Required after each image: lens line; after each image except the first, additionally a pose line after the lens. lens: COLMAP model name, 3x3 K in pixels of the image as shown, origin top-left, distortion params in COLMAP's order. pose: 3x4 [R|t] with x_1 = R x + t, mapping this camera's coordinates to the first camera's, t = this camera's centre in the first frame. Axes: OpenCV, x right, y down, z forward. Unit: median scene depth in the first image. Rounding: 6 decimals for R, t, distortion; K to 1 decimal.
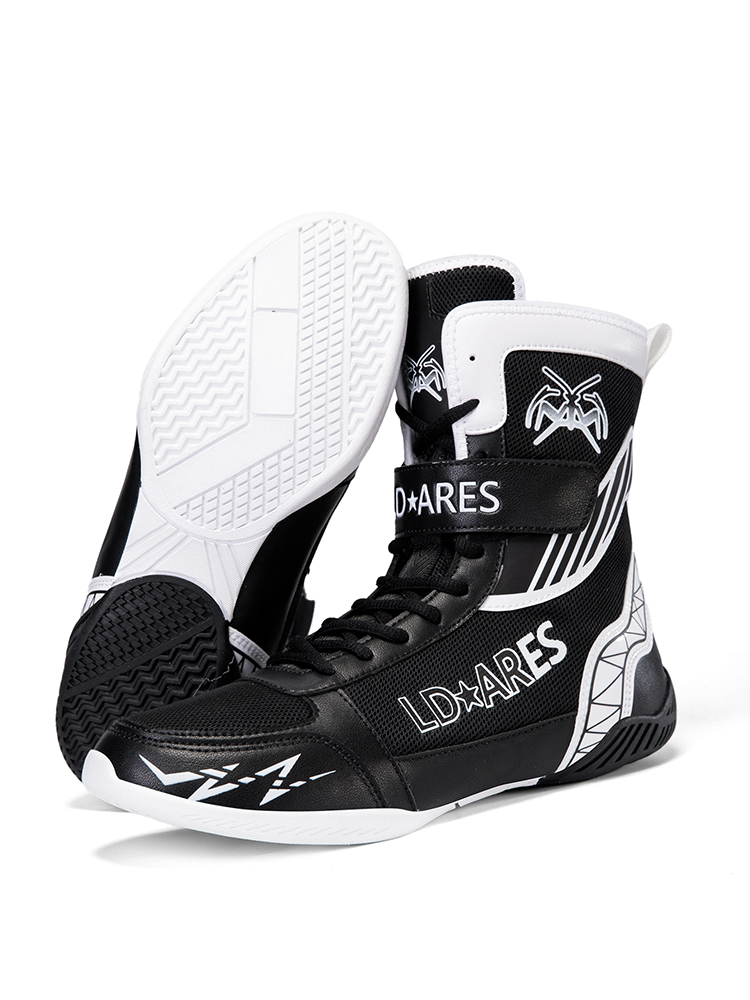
lens RADIAL K [[1967.3, 0, 374.9], [0, 1967.3, 558.2], [0, 0, 1]] dist [0.256864, 0.043986]
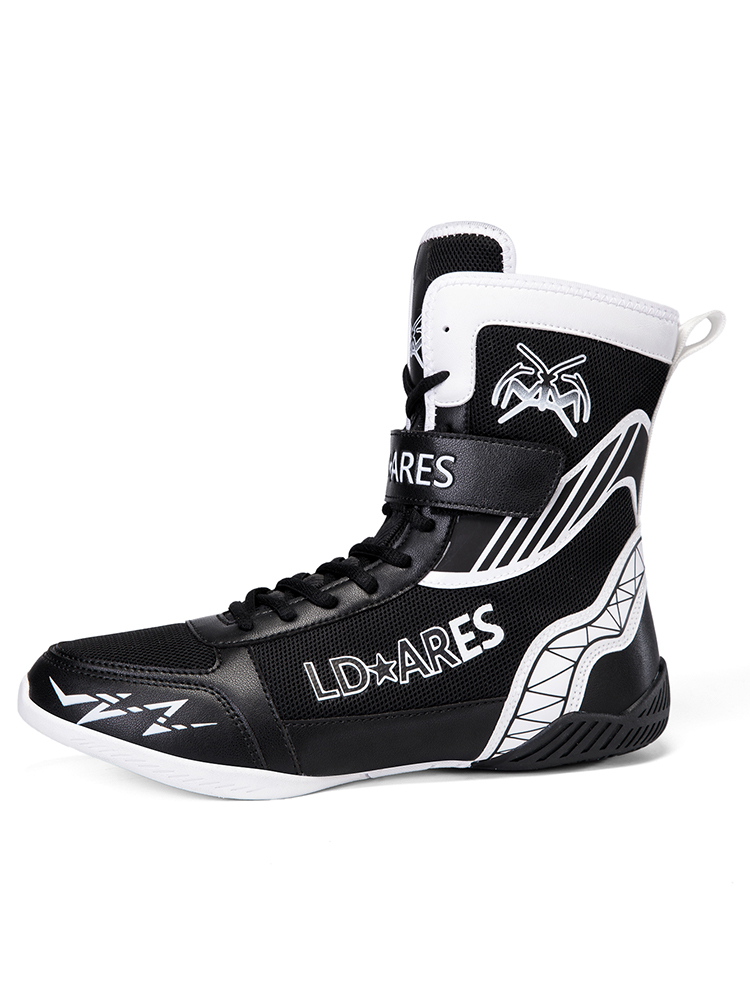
lens RADIAL K [[1967.3, 0, 374.9], [0, 1967.3, 558.2], [0, 0, 1]] dist [0.256864, 0.043986]
pose [[0.935408, 0.115860, -0.334047, 0.358637], [-0.097732, 0.992703, 0.070634, -0.054262], [0.339793, -0.033424, 0.939906, 0.061779]]
